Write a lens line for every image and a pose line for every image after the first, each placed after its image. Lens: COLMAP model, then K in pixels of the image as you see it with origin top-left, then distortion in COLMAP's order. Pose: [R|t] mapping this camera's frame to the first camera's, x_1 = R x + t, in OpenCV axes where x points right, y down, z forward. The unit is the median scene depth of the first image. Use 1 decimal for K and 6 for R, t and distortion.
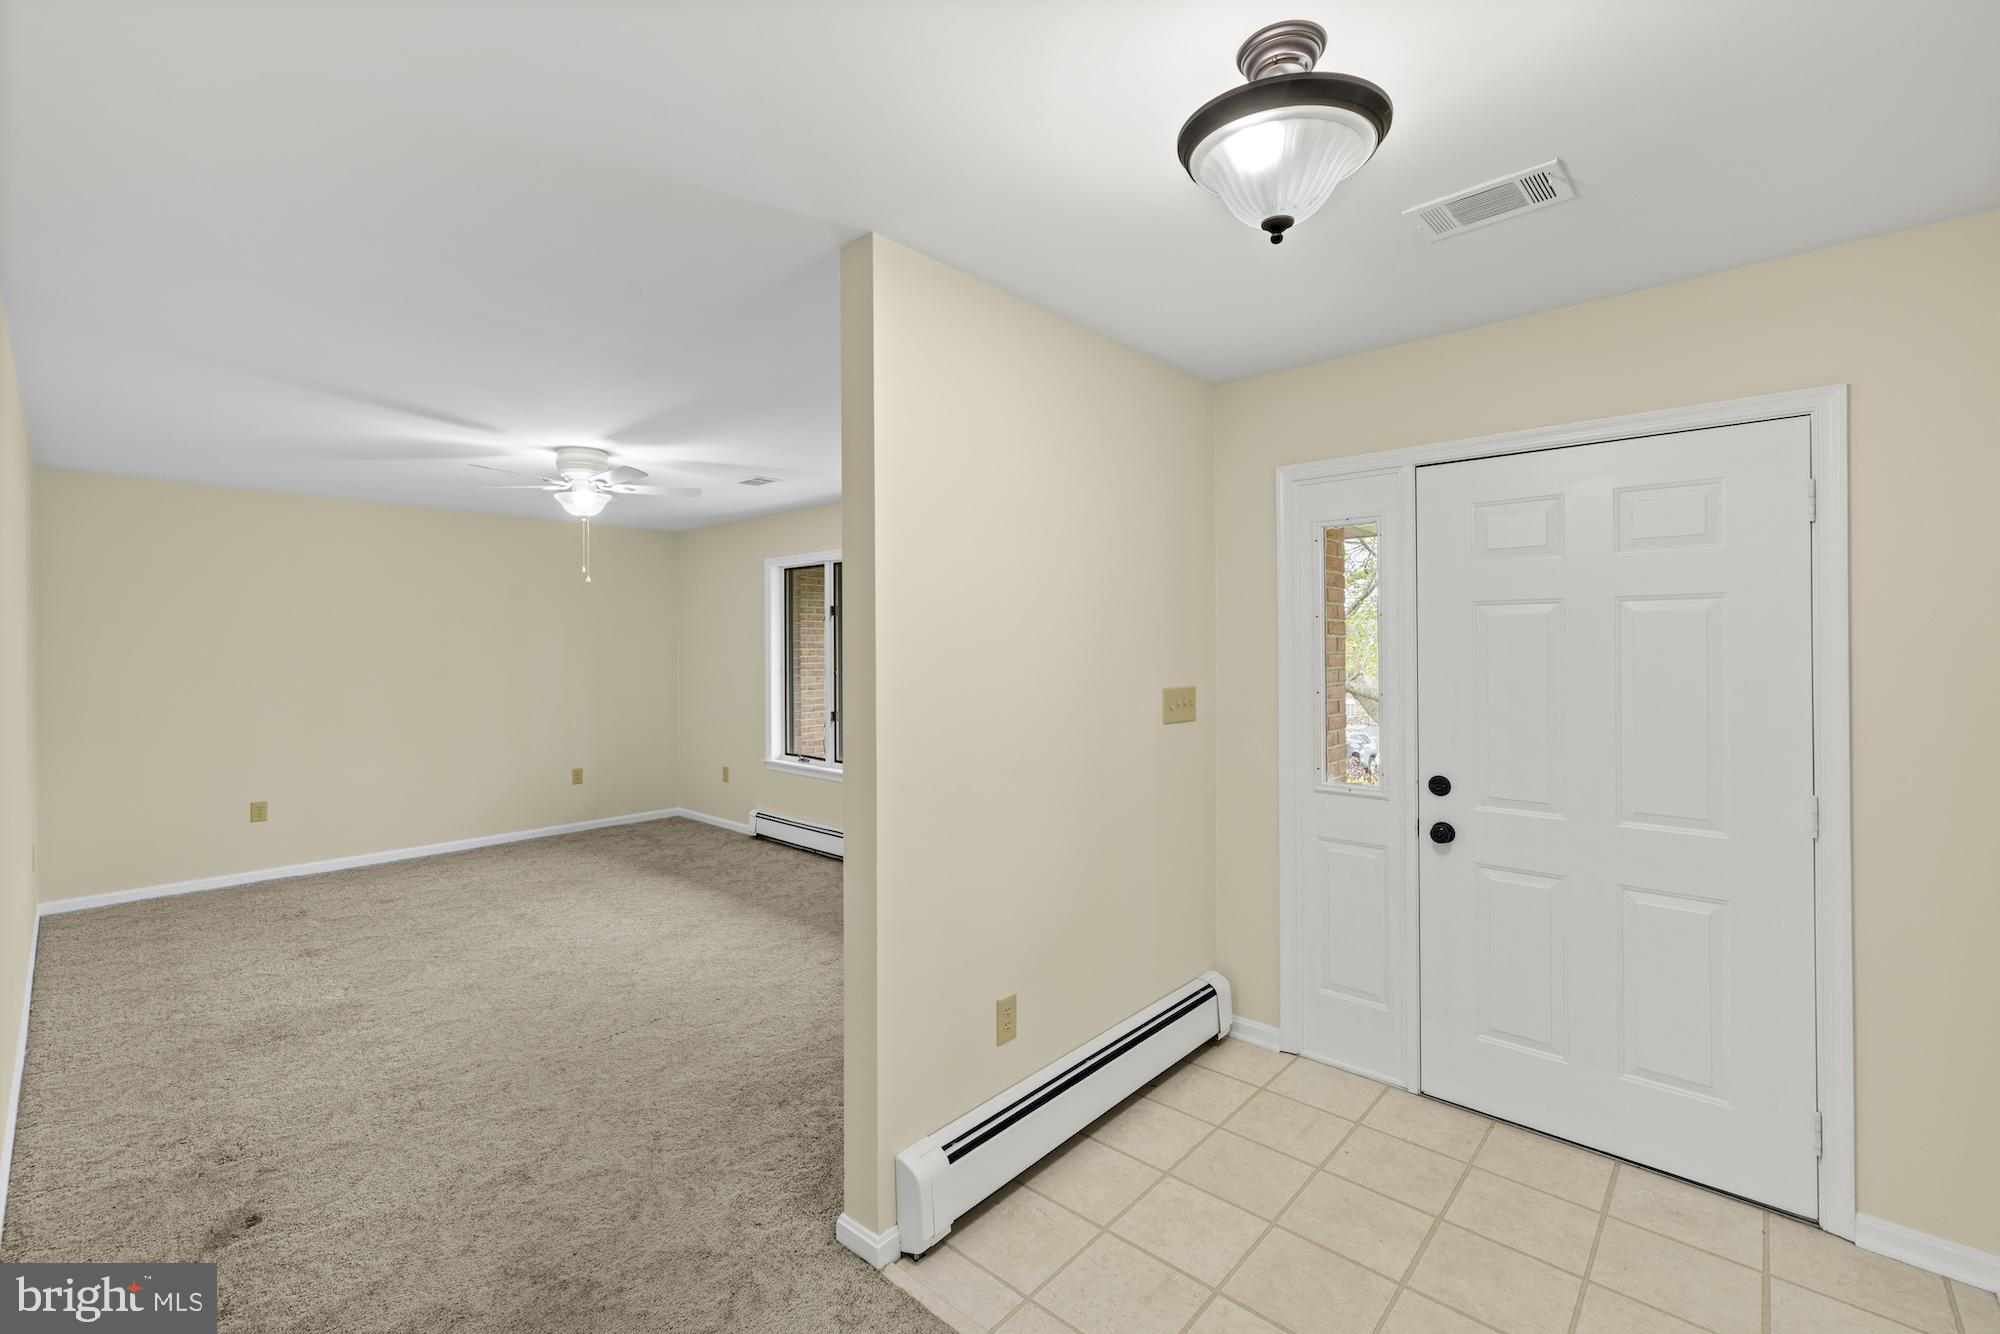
lens RADIAL K [[845.4, 0, 1002.1], [0, 845.4, 638.5], [0, 0, 1]] dist [0.000580, 0.000034]
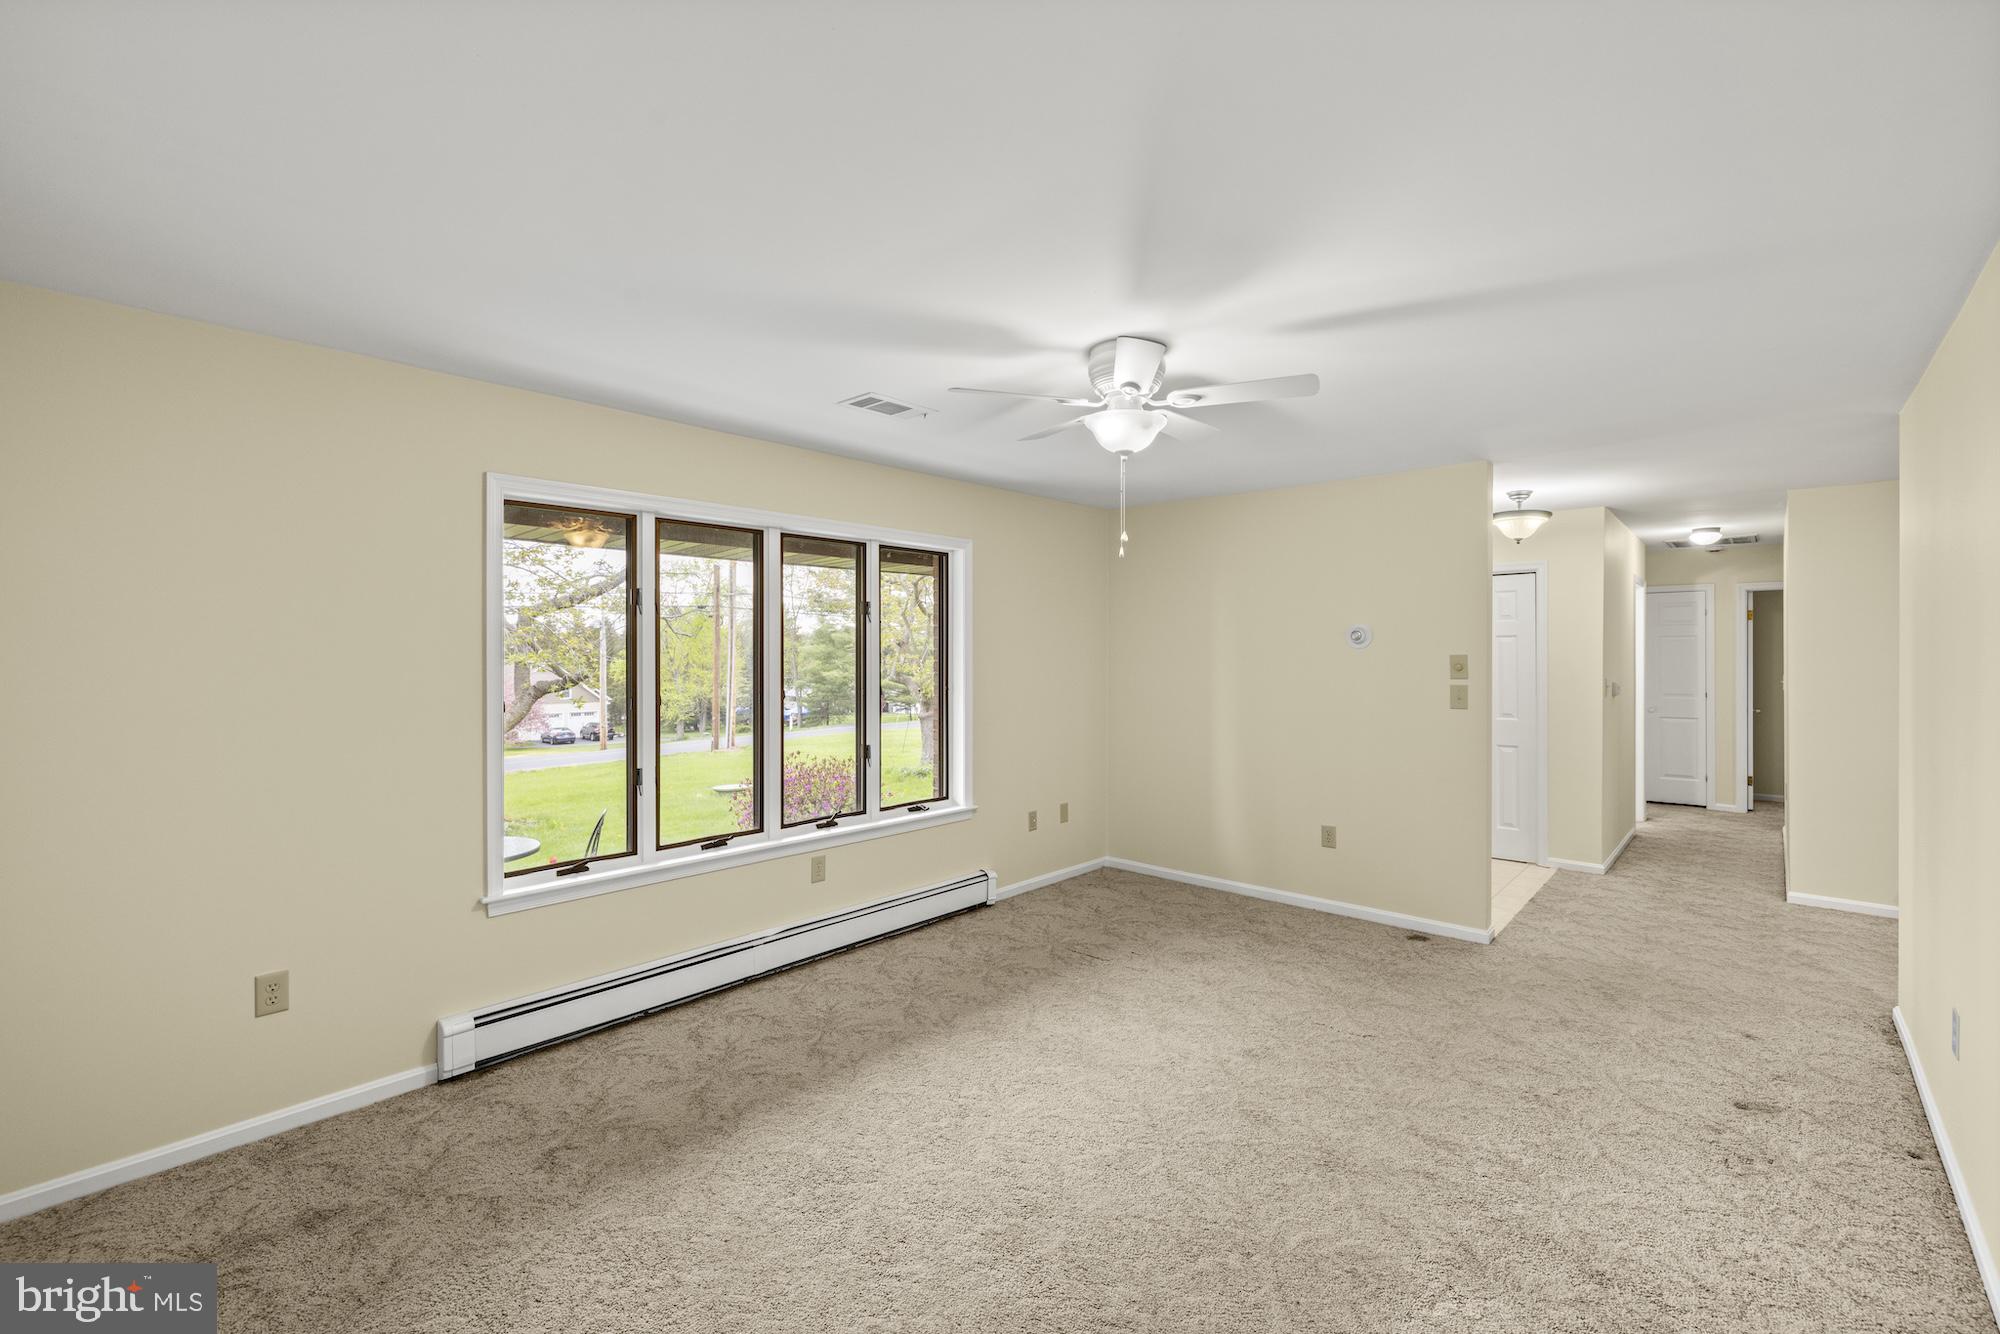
lens RADIAL K [[849.0, 0, 1001.9], [0, 849.0, 653.0], [0, 0, 1]] dist [0.000819, 0.000126]
pose [[0.002761, 0.001824, 0.999995, -1.224483], [-0.006404, 0.999978, -0.001806, 0.020688], [-0.999976, -0.006399, 0.002772, 1.195024]]
